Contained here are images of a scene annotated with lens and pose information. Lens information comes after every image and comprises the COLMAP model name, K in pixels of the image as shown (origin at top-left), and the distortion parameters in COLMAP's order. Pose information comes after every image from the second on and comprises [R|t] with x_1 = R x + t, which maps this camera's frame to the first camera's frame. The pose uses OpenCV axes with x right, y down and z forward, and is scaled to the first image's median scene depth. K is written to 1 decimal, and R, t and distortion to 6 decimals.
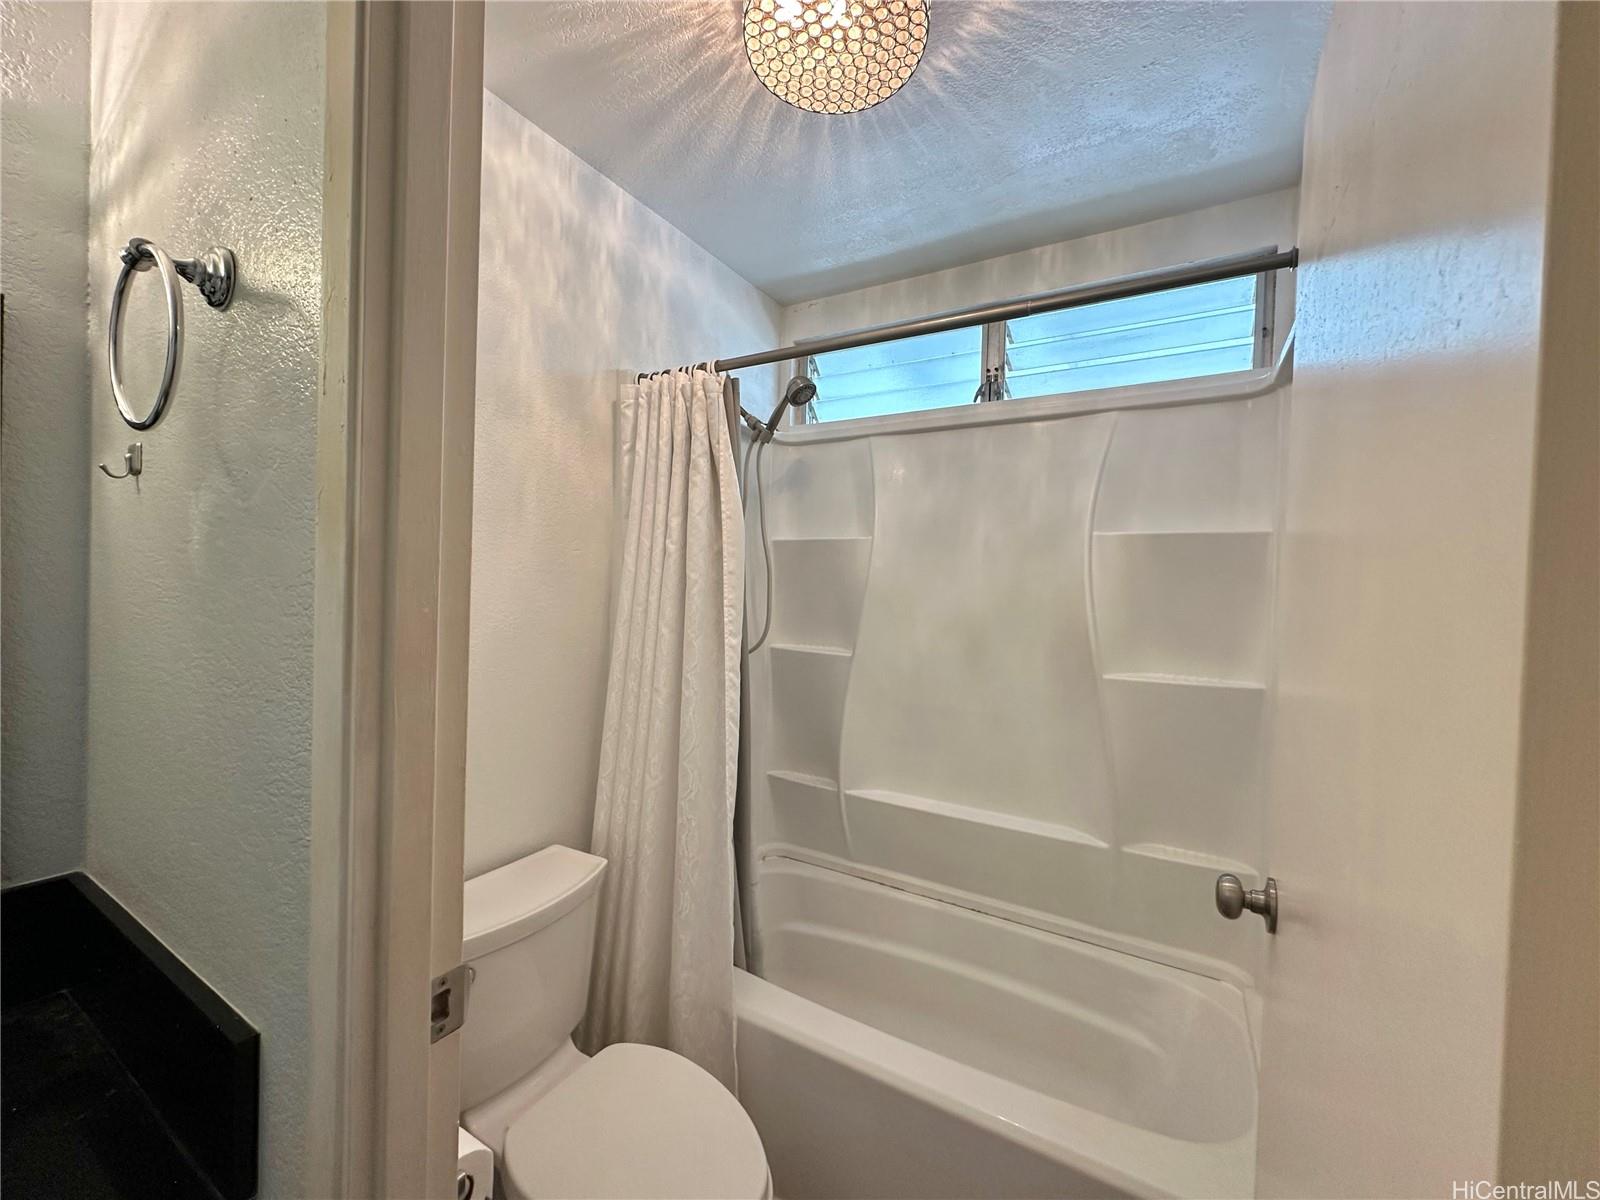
lens RADIAL K [[647.0, 0, 800.2], [0, 647.0, 599.4], [0, 0, 1]] dist [0.013211, 0.000507]
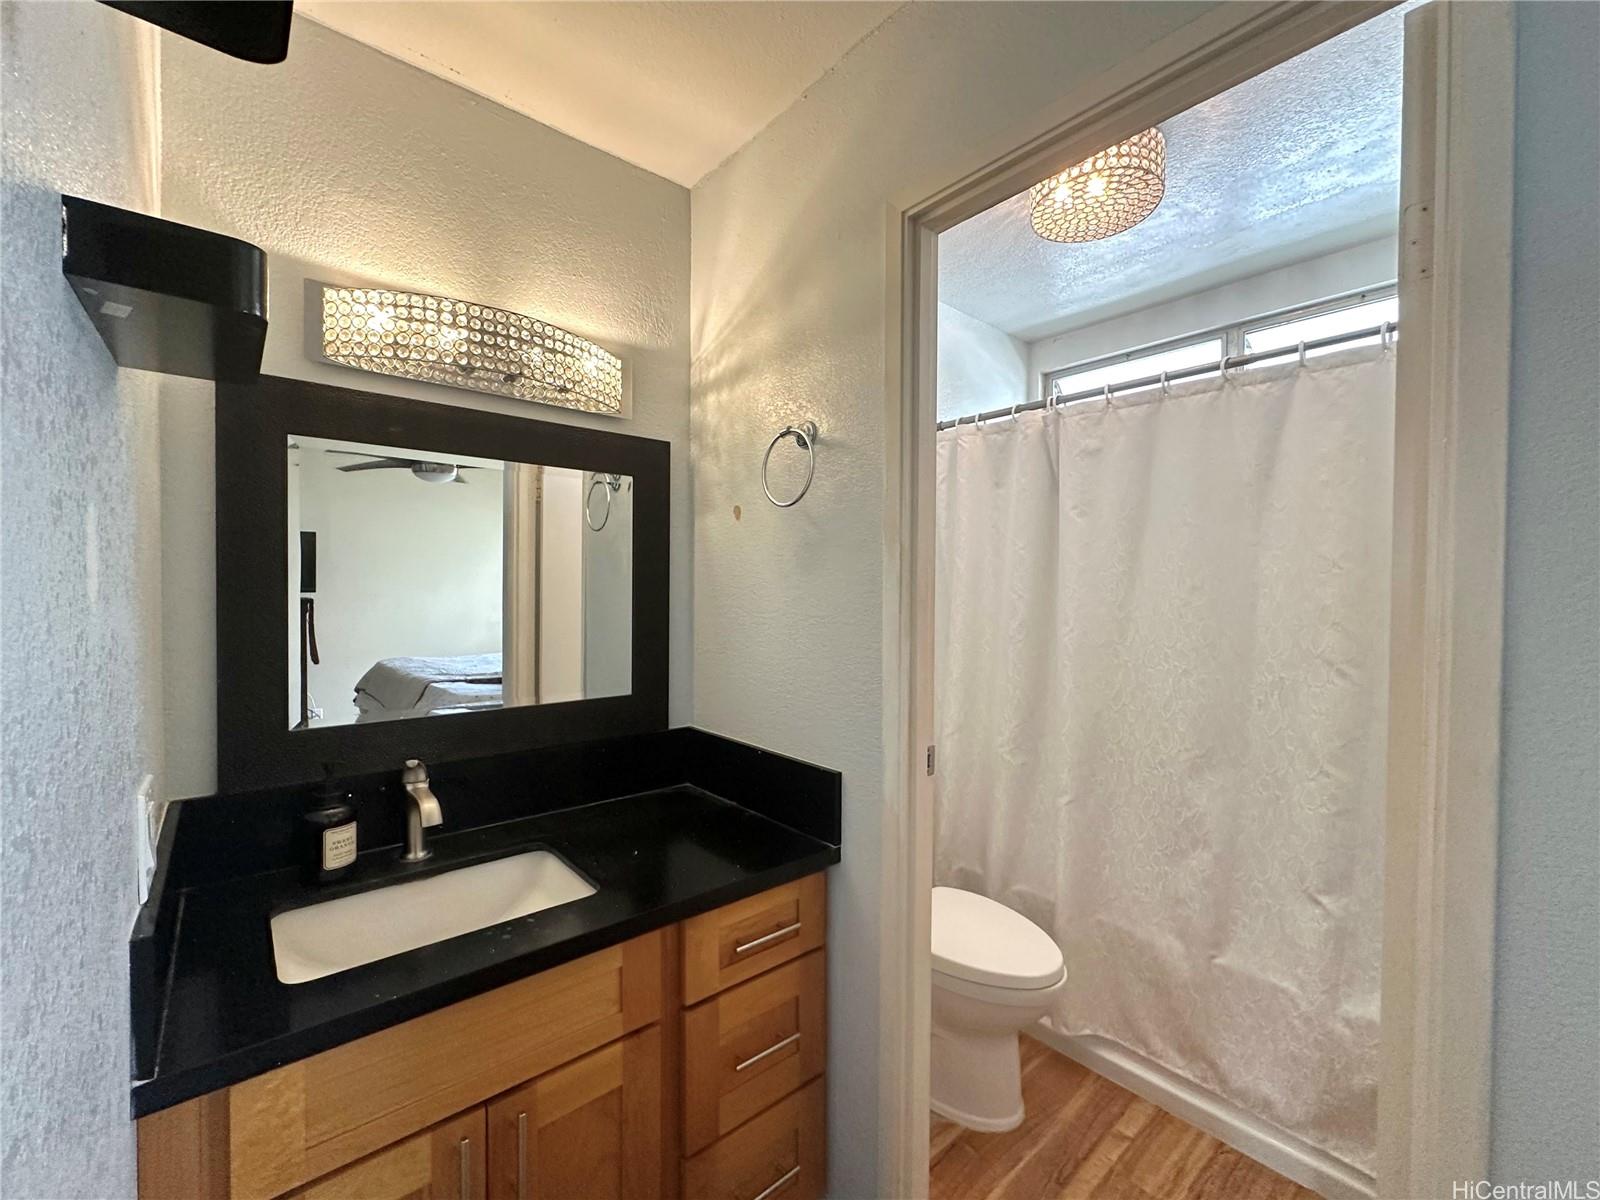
lens RADIAL K [[647.0, 0, 791.9], [0, 647.0, 597.9], [0, 0, 1]] dist [0.013211, 0.000507]
pose [[0.946955, -0.025346, -0.320366, -0.145119], [0.025909, 0.999661, -0.002507, 0.037916], [0.320321, -0.005926, 0.947290, -0.628259]]
